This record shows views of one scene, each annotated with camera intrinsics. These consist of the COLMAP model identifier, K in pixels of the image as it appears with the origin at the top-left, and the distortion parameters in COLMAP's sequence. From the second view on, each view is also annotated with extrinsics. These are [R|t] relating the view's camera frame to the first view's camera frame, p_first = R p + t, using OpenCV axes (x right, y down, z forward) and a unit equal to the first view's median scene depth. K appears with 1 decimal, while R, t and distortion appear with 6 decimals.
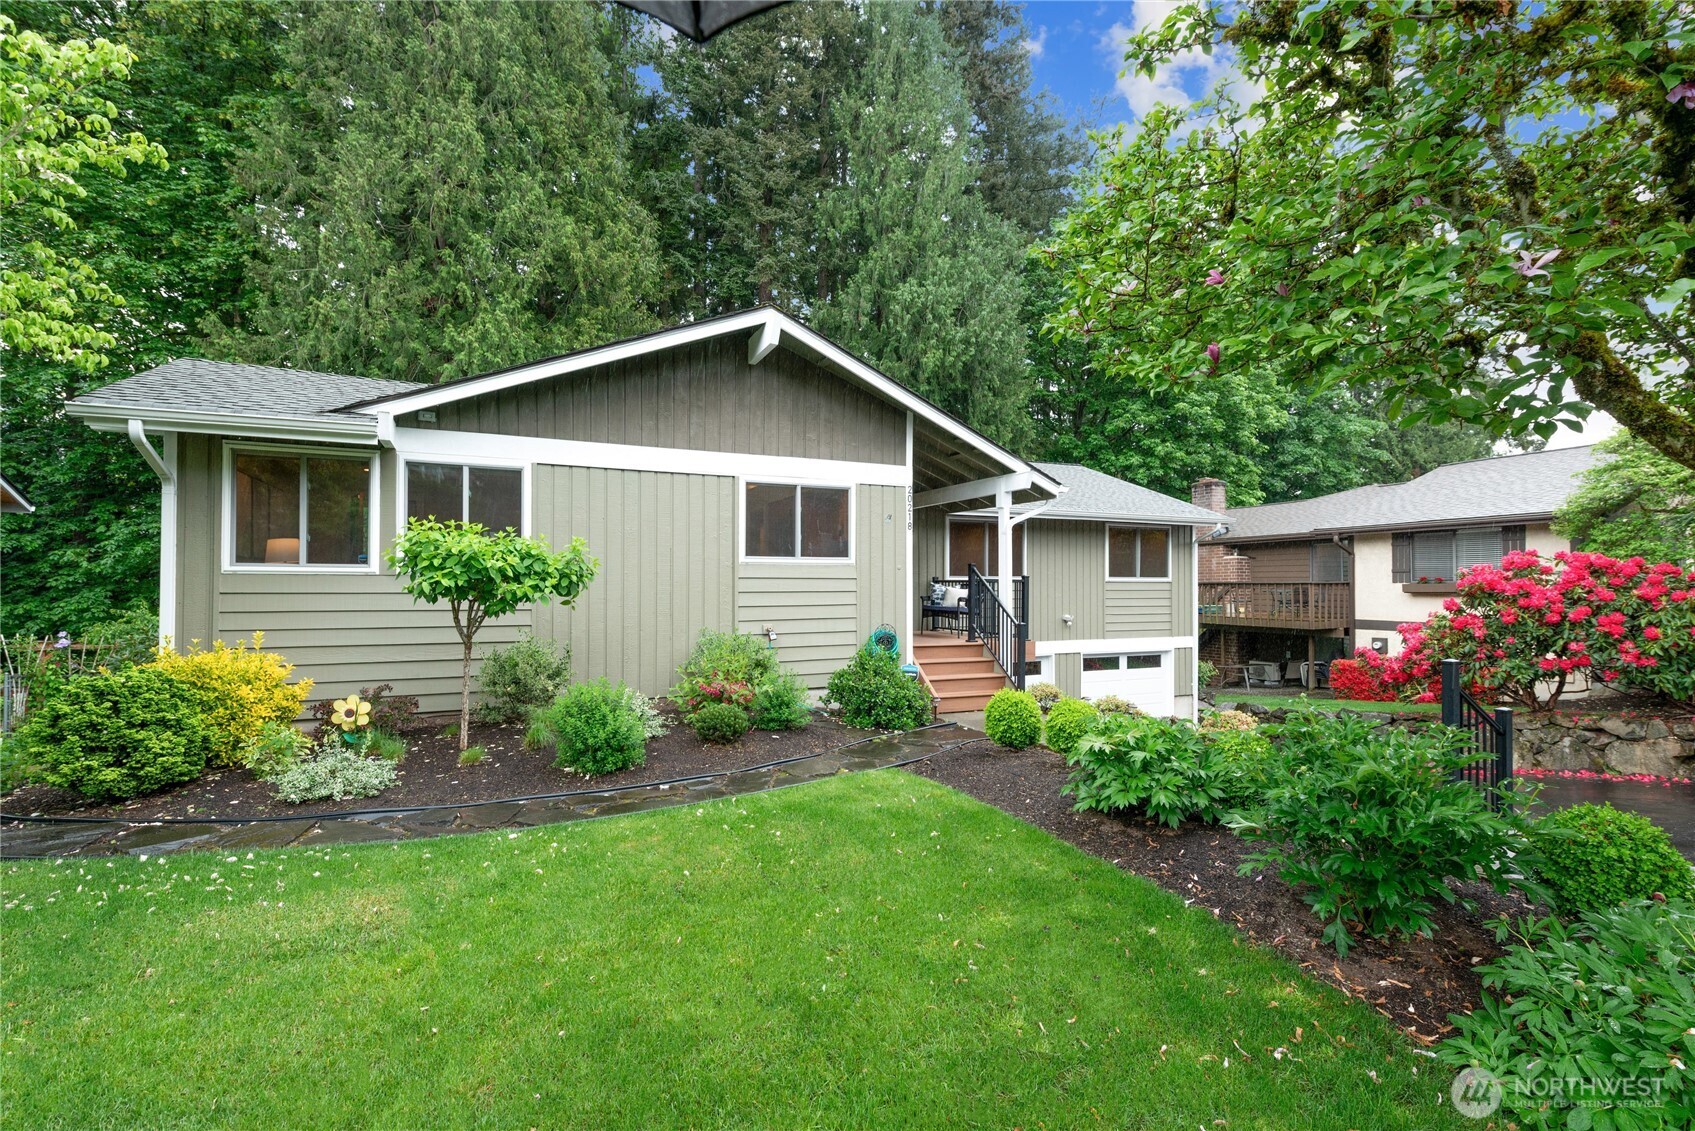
lens RADIAL K [[793.3, 0, 838.5], [0, 793.3, 572.9], [0, 0, 1]] dist [0.012454, -0.001550]
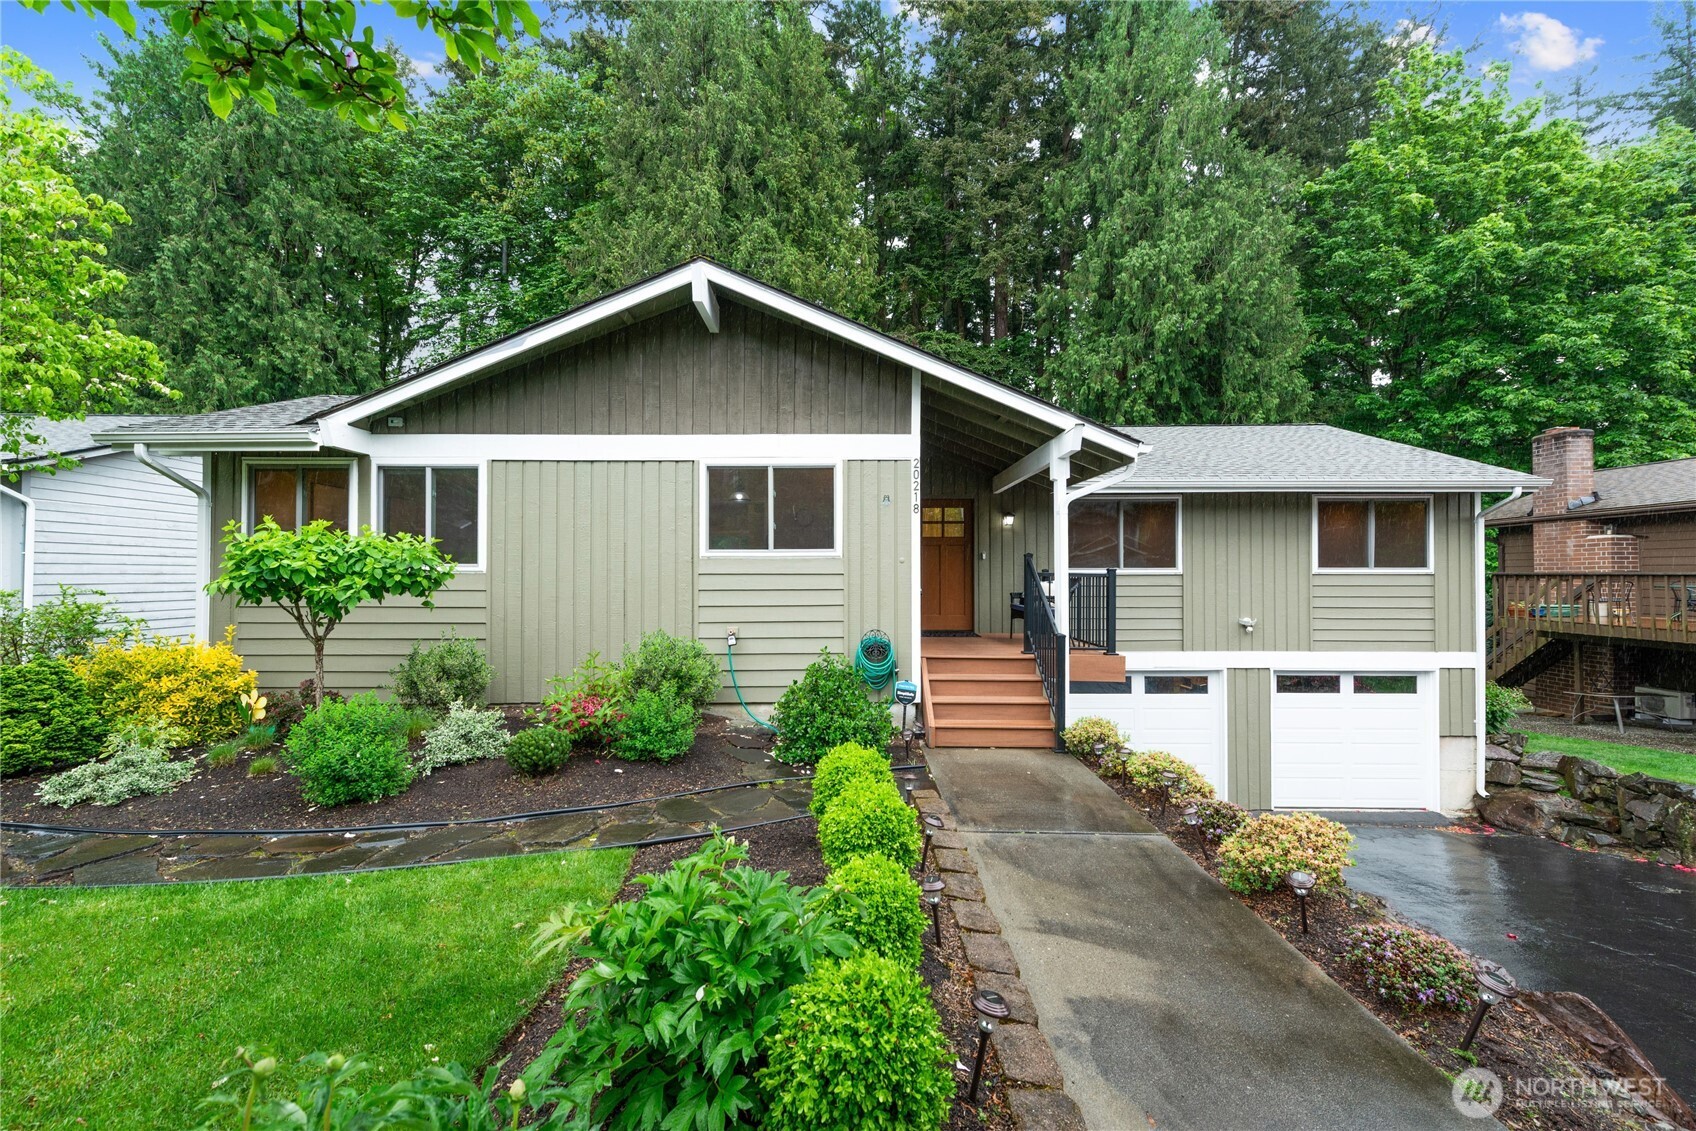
lens RADIAL K [[689.4, 0, 848.2], [0, 689.4, 564.1], [0, 0, 1]] dist [0.008115, -0.002139]
pose [[0.903204, -0.006114, -0.429168, 0.307637], [0.007912, 0.999966, 0.002405, -0.004806], [0.429139, -0.005568, 0.903221, 0.319941]]
